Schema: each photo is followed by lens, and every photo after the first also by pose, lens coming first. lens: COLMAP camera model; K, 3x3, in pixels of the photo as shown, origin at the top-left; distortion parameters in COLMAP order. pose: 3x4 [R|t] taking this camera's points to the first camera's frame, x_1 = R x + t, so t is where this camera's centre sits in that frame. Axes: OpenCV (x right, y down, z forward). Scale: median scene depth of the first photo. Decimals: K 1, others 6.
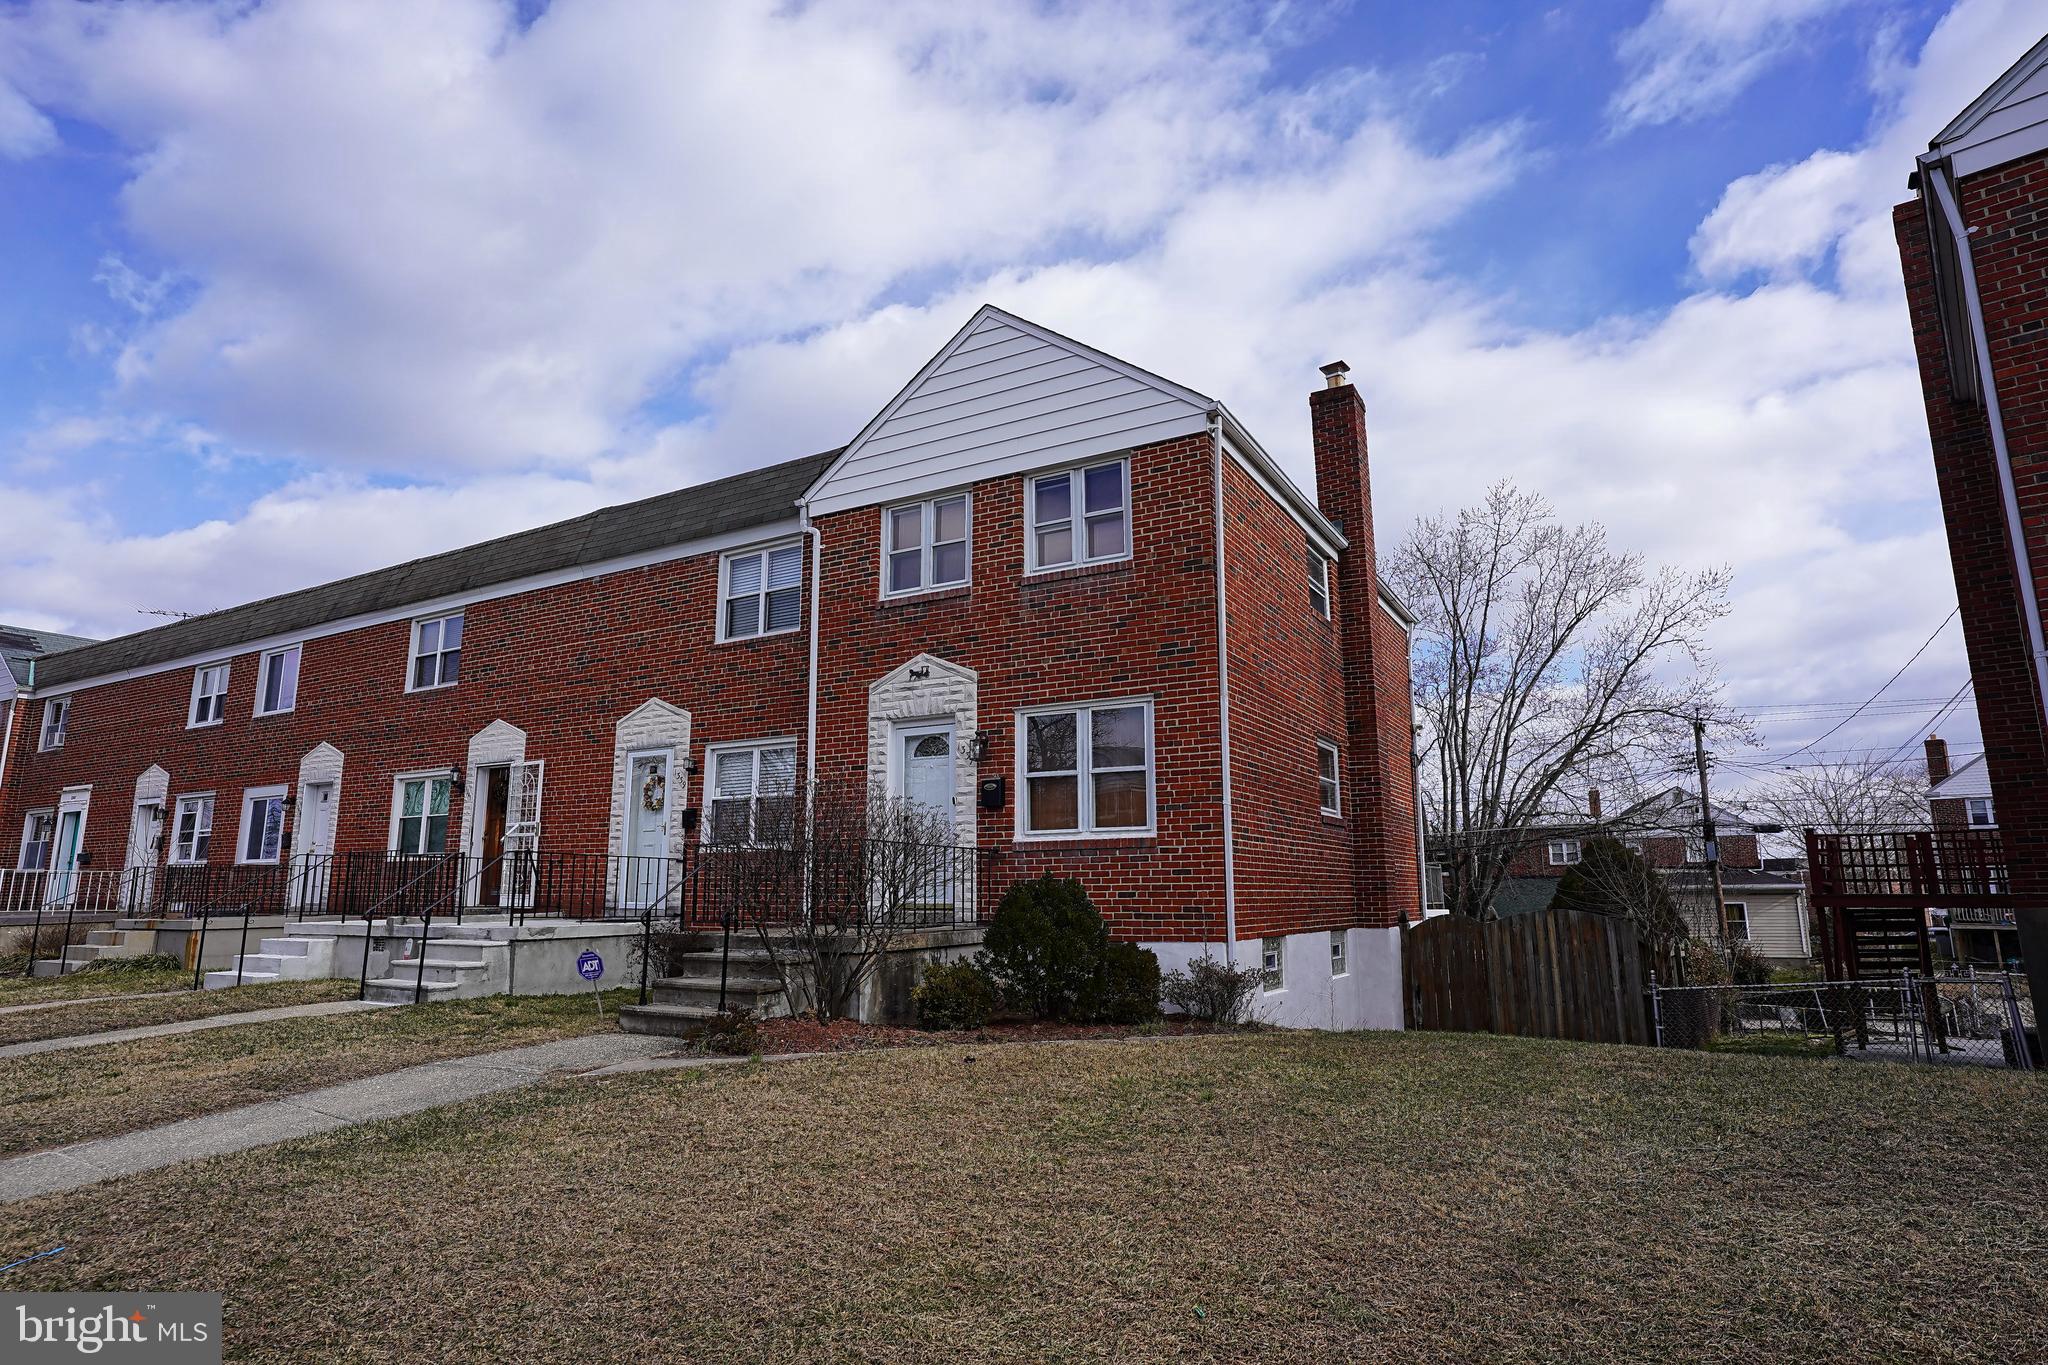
lens RADIAL K [[1092.5, 0, 1024.0], [0, 1092.5, 682.5], [0, 0, 1]] dist [-0.049488, 0.025180]
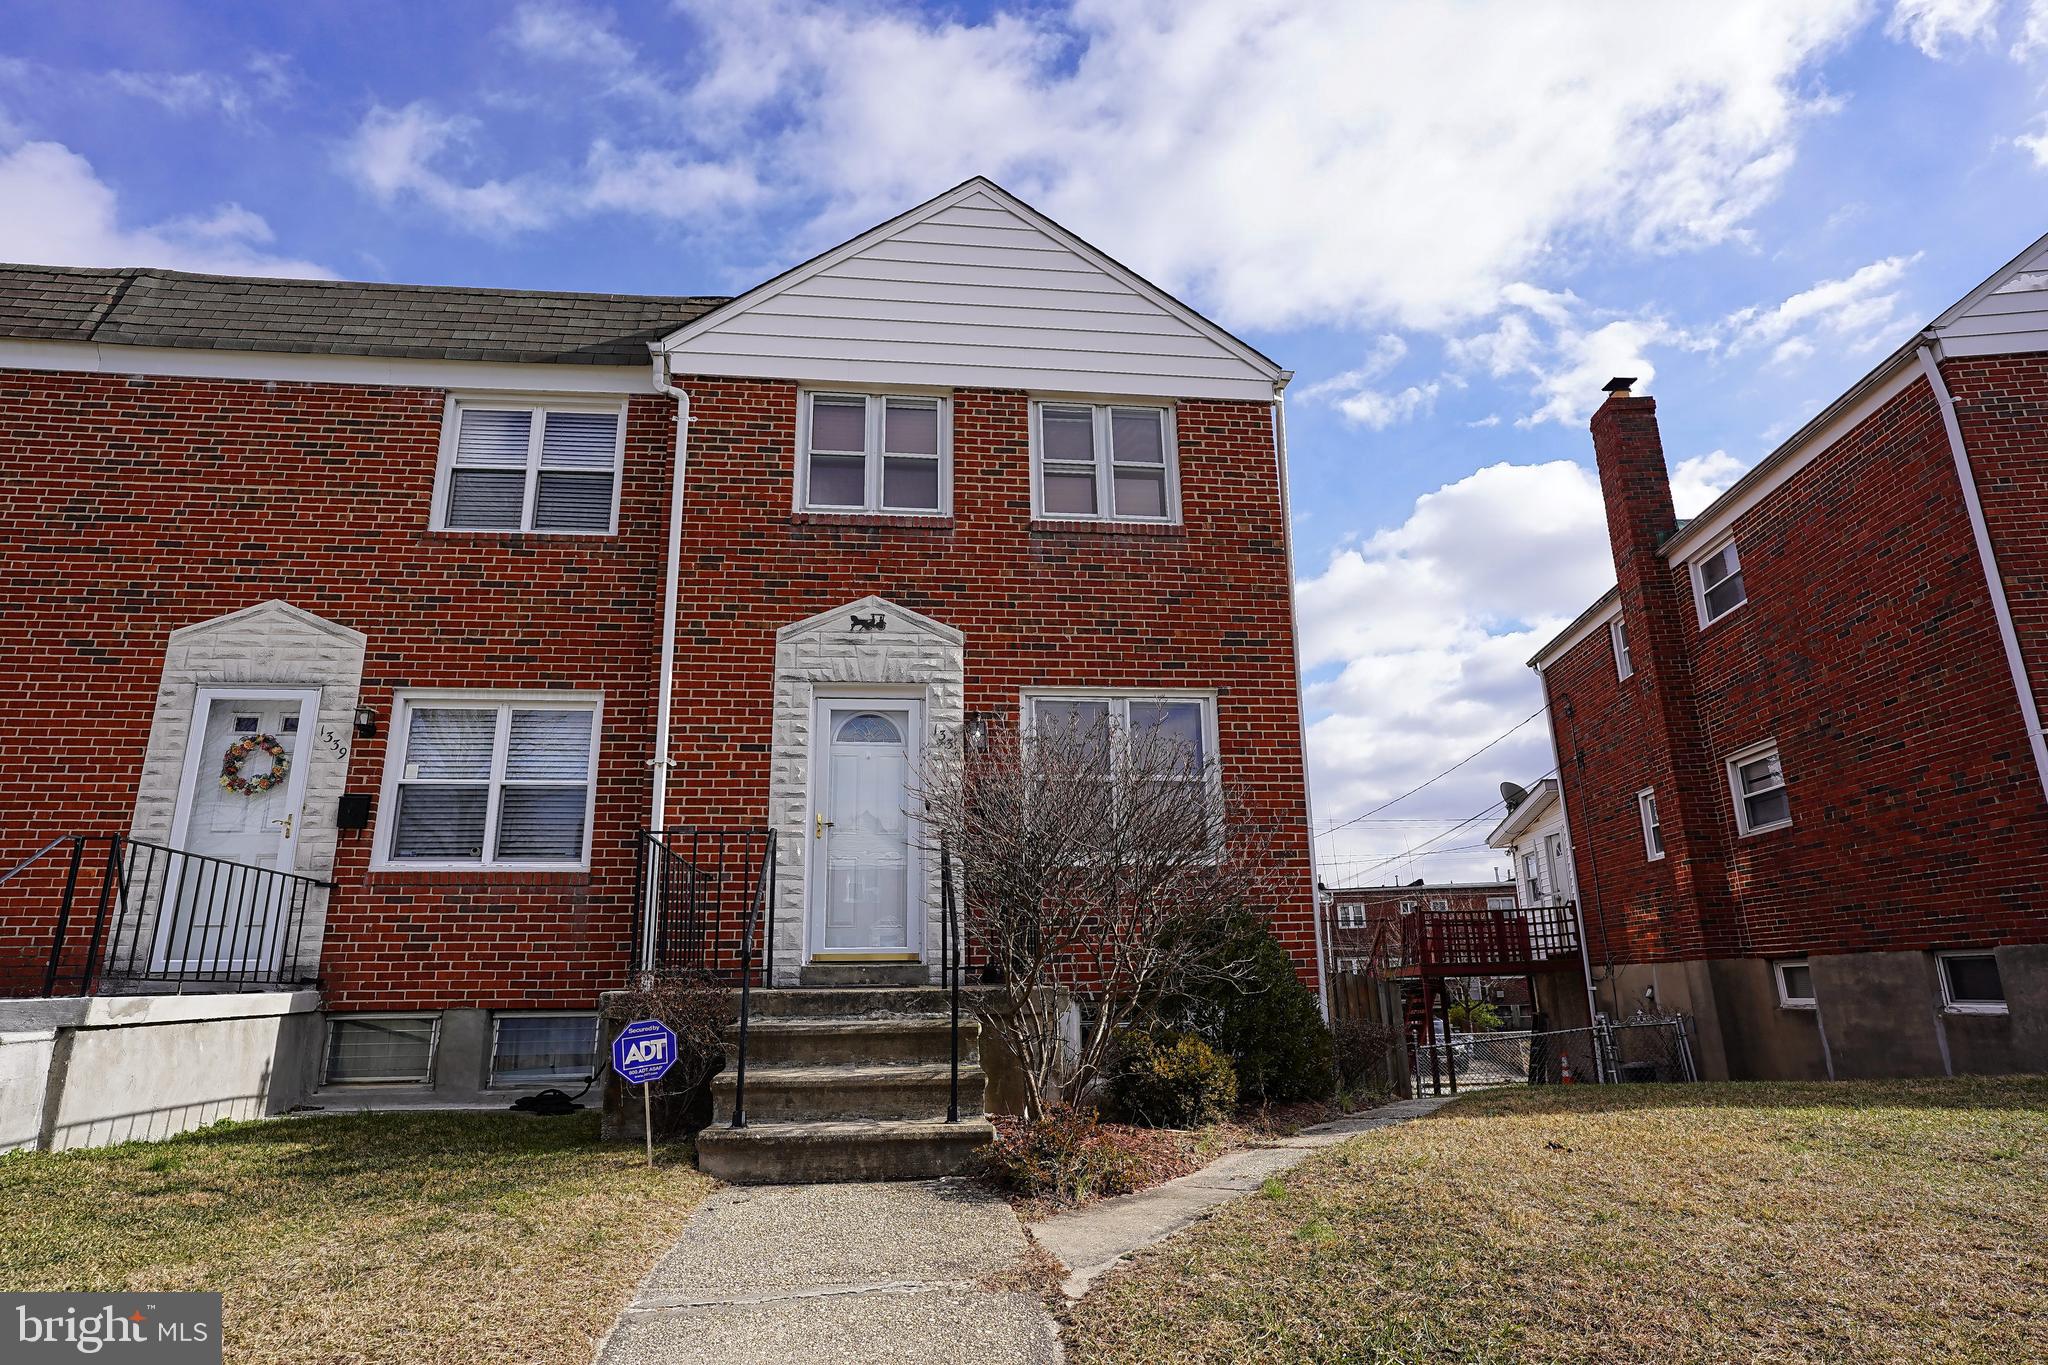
lens RADIAL K [[1102.2, 0, 1024.0], [0, 1102.2, 682.5], [0, 0, 1]] dist [-0.055440, 0.035811]
pose [[0.806355, 0.149498, 0.572225, -0.400506], [-0.099944, 0.988055, -0.117300, 0.099296], [-0.582926, 0.037395, 0.811664, 0.356625]]
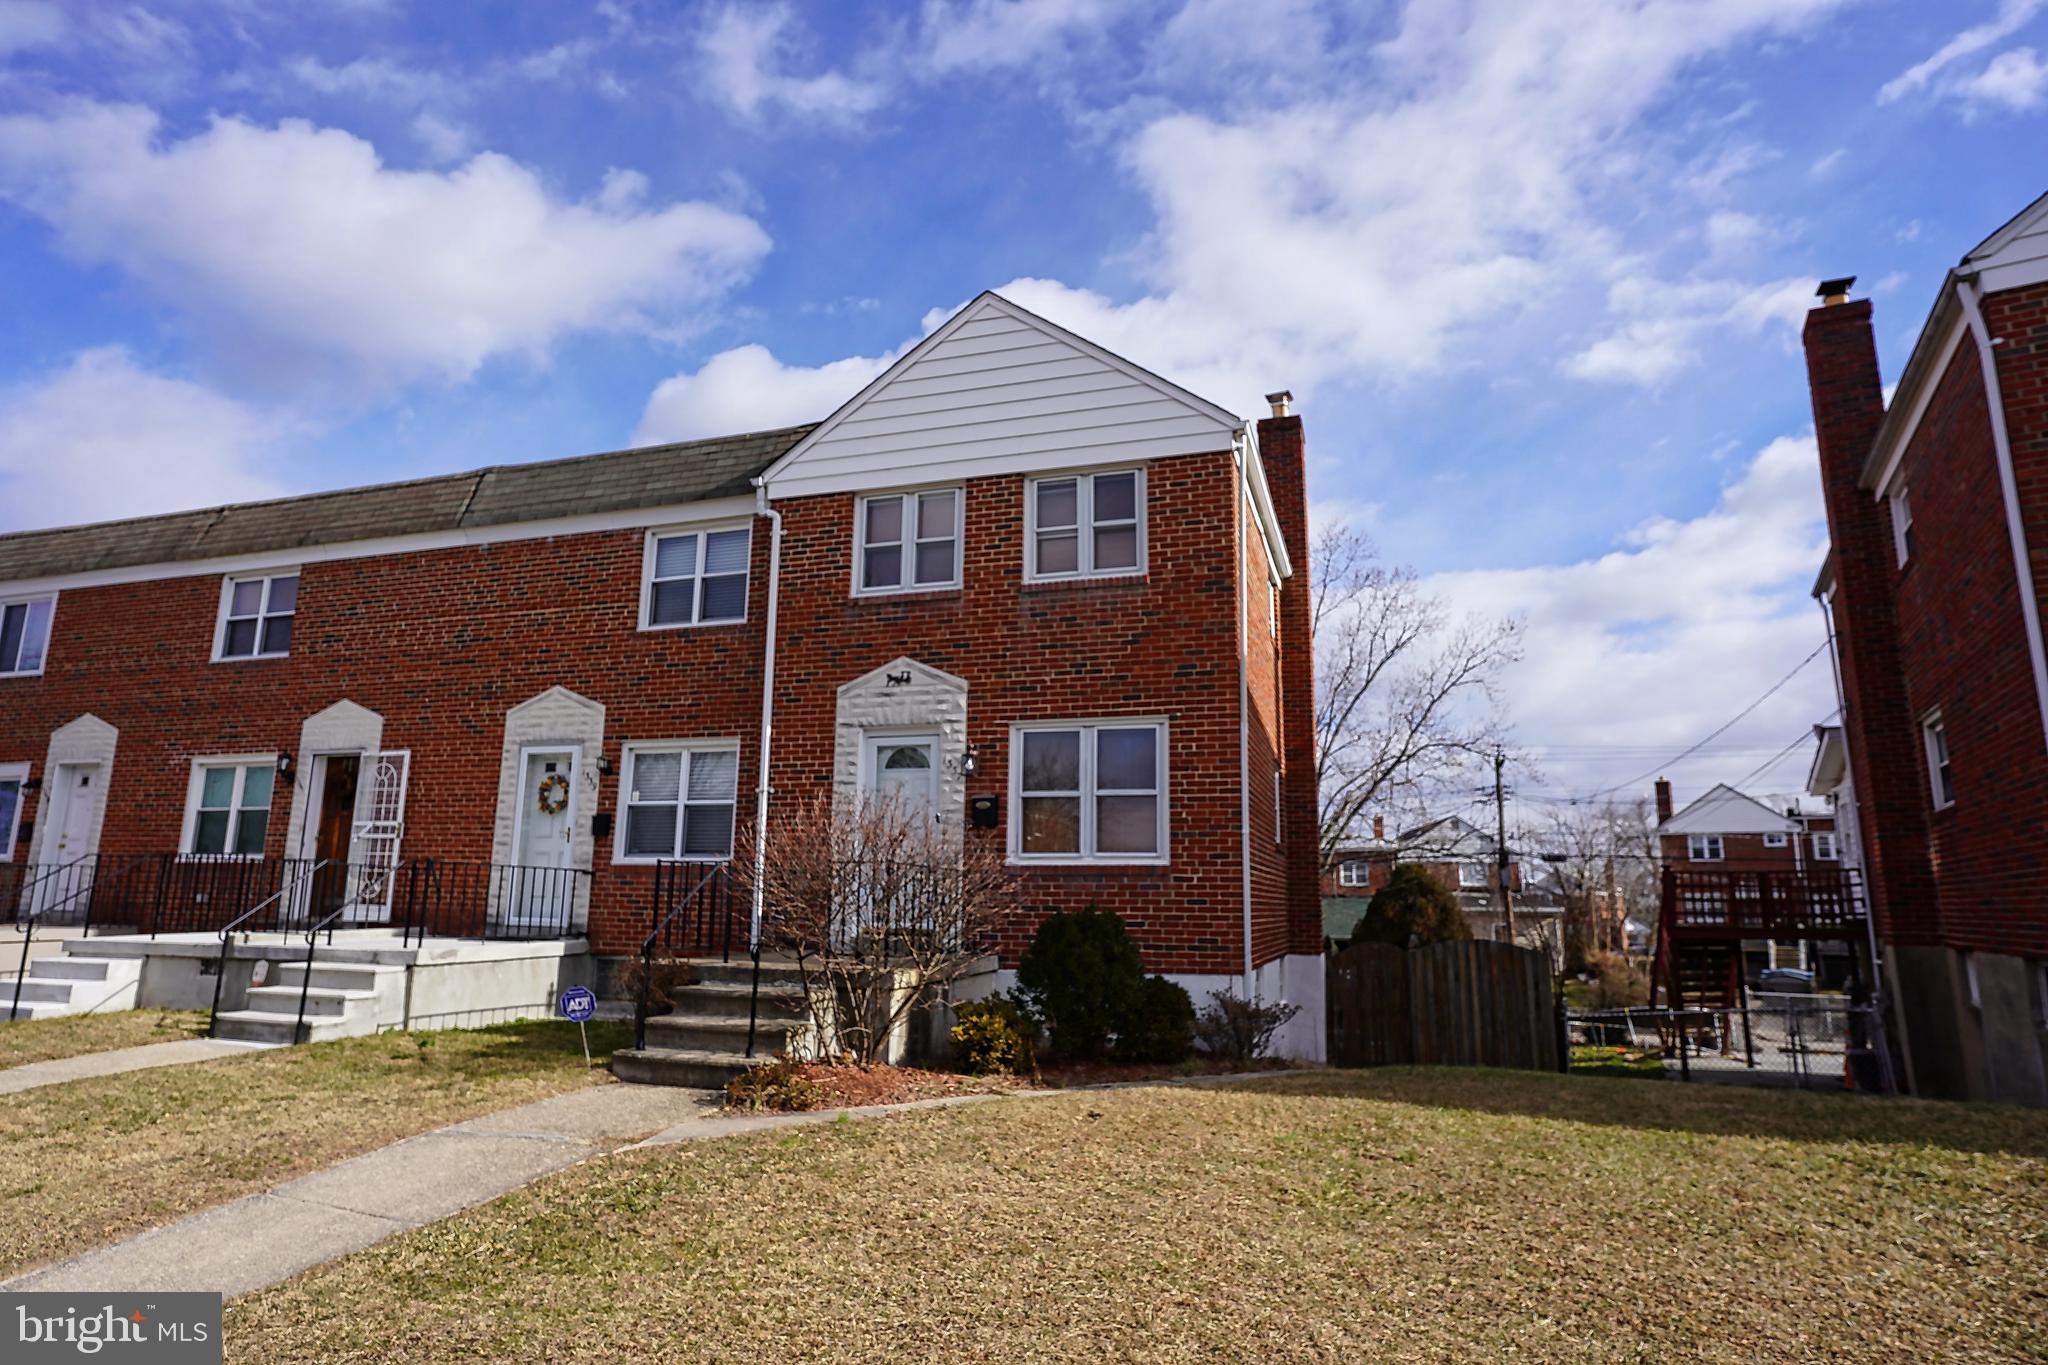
lens RADIAL K [[1102.2, 0, 1024.0], [0, 1102.2, 682.5], [0, 0, 1]] dist [-0.055440, 0.035811]
pose [[0.977531, 0.057591, 0.202770, -0.175341], [-0.056580, 0.998340, -0.010786, -0.001087], [-0.203055, -0.000929, 0.979167, 0.062748]]
